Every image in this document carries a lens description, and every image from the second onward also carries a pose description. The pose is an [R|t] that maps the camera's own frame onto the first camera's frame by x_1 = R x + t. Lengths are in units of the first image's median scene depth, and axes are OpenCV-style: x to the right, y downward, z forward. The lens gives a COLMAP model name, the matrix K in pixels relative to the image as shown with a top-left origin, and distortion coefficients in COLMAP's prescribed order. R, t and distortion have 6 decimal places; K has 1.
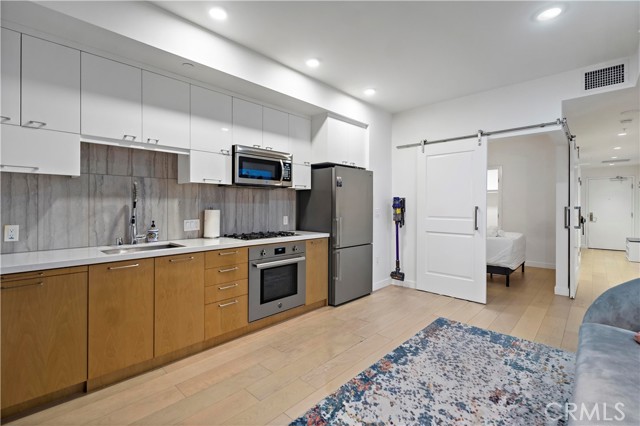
lens RADIAL K [[288.9, 0, 319.5], [0, 288.9, 207.5], [0, 0, 1]] dist [0.004470, 0.001432]
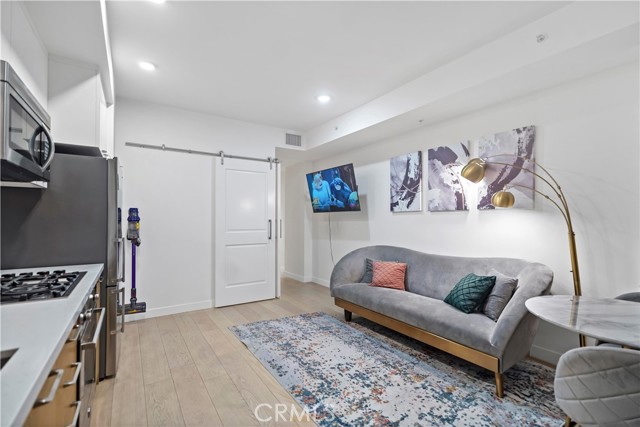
lens RADIAL K [[288.9, 0, 318.0], [0, 288.9, 219.3], [0, 0, 1]] dist [0.004470, 0.001432]
pose [[0.232532, 0.002355, 0.972586, -0.630991], [0.003343, 0.999989, -0.003220, -0.000684], [-0.972583, 0.004000, 0.232521, 0.559051]]
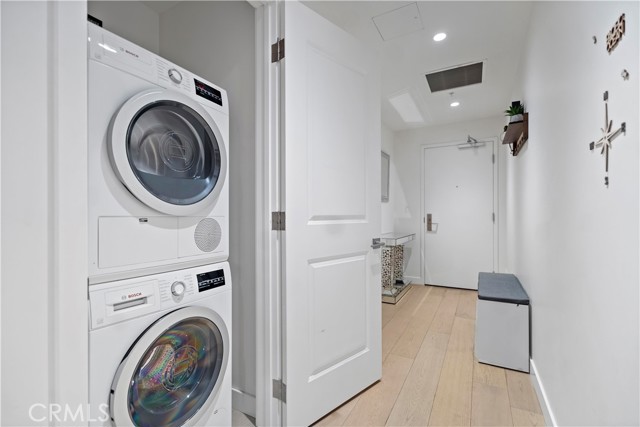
lens RADIAL K [[288.9, 0, 320.4], [0, 288.9, 218.8], [0, 0, 1]] dist [0.004470, 0.001432]
pose [[0.967490, -0.003554, 0.252883, 2.416234], [0.004832, 0.999978, -0.004433, 0.105418], [-0.252862, 0.005511, 0.967487, 2.172894]]
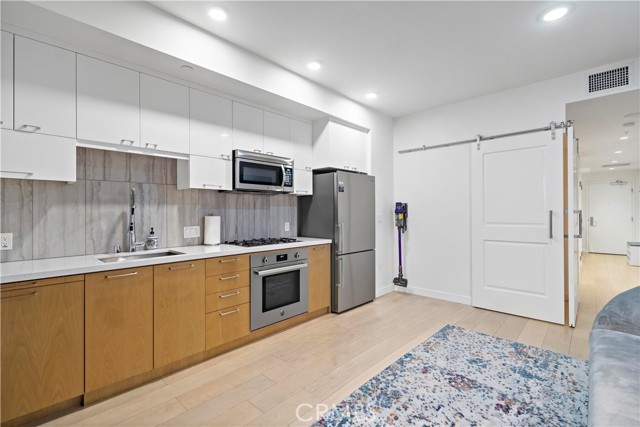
lens RADIAL K [[288.9, 0, 320.2], [0, 288.9, 213.1], [0, 0, 1]] dist [0.004470, 0.001432]
pose [[0.999967, -0.006380, 0.005089, -0.011735], [0.006391, 0.999977, -0.002169, 0.002252], [-0.005075, 0.002201, 0.999985, 0.020470]]
